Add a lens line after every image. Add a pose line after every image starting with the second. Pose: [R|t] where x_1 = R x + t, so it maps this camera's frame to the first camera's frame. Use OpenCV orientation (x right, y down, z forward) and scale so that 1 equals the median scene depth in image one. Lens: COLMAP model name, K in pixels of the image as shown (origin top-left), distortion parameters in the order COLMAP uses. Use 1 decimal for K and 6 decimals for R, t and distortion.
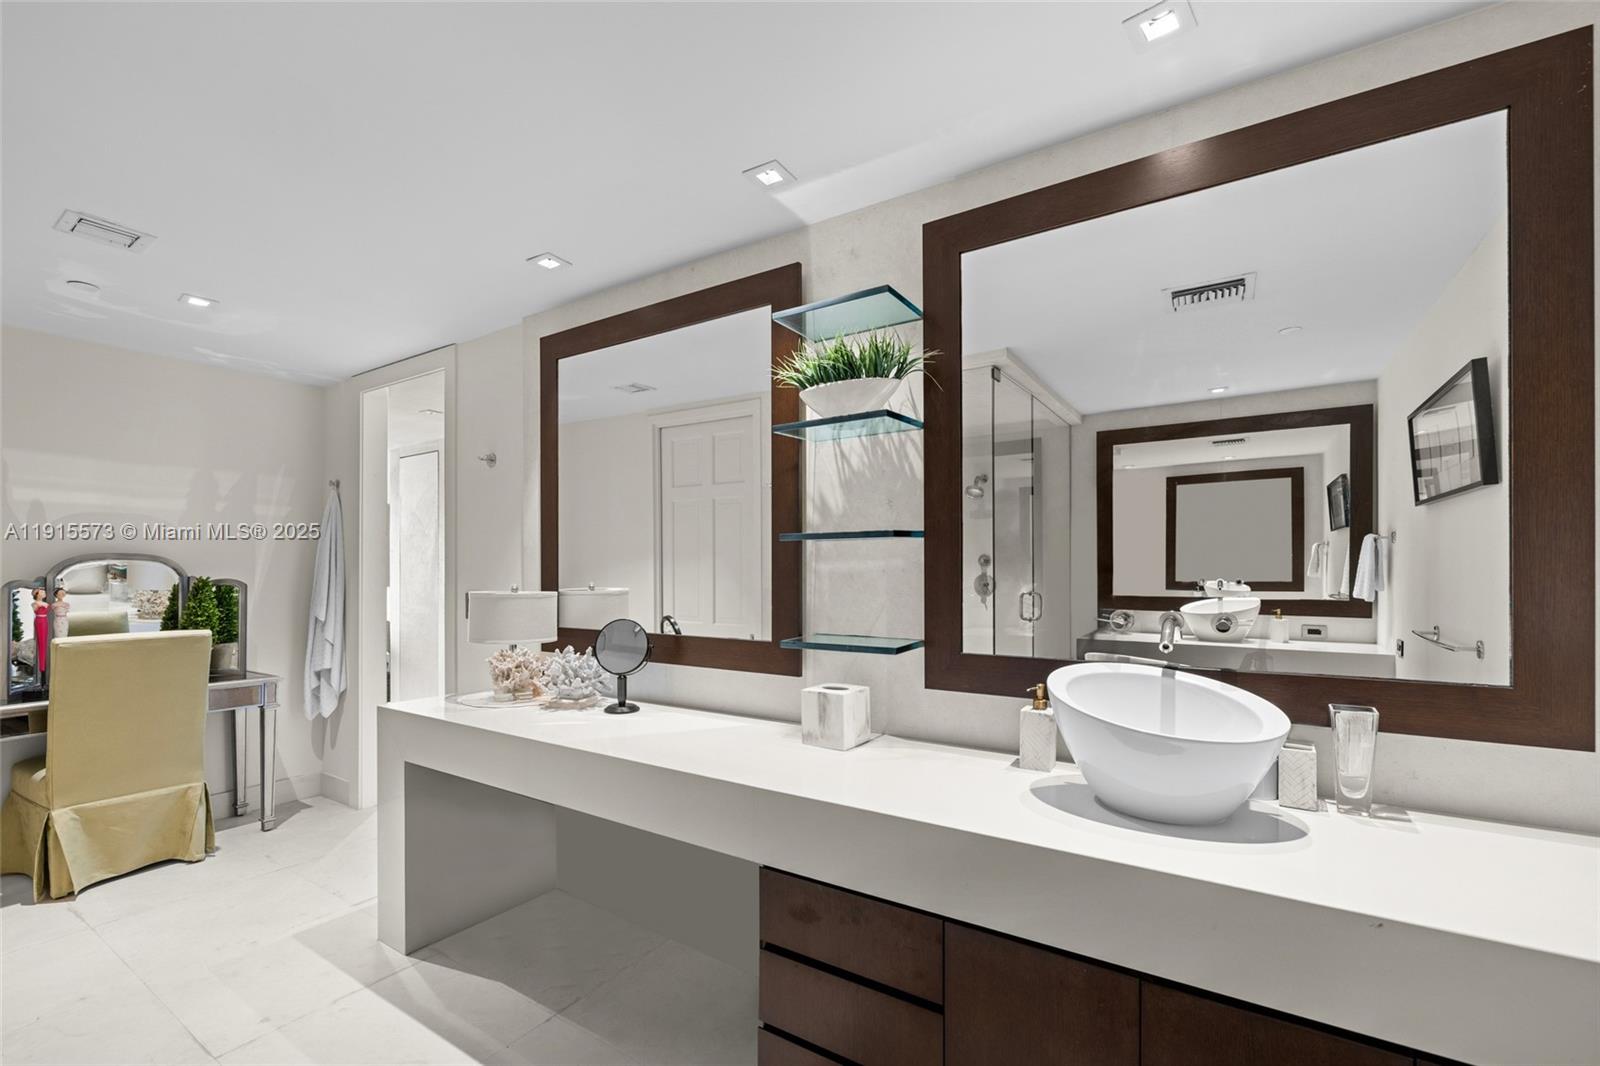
lens RADIAL K [[690.5, 0, 804.4], [0, 690.5, 555.0], [0, 0, 1]] dist [-0.000282, -0.000099]
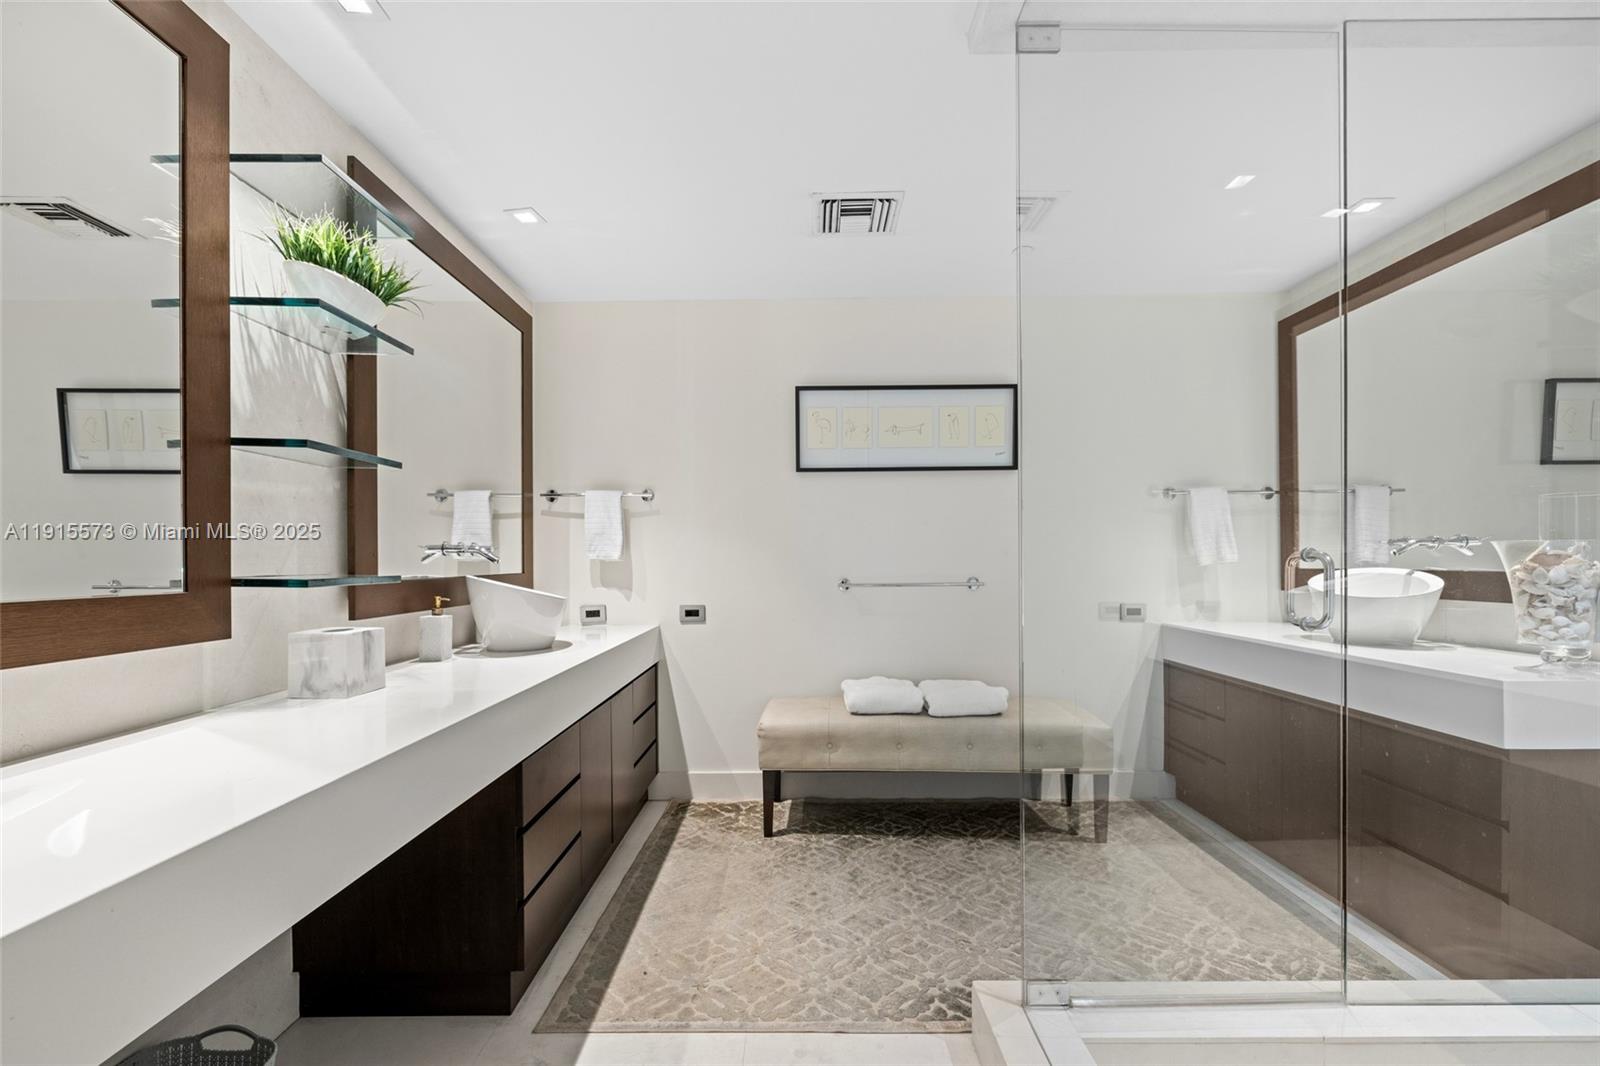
lens RADIAL K [[682.9, 0, 798.2], [0, 682.9, 542.7], [0, 0, 1]] dist [-0.000485, -0.000179]
pose [[-0.544458, 0.027802, 0.838327, -0.931495], [-0.004061, 0.999351, -0.035780, 0.105937], [-0.838778, -0.022885, -0.543992, 0.929228]]
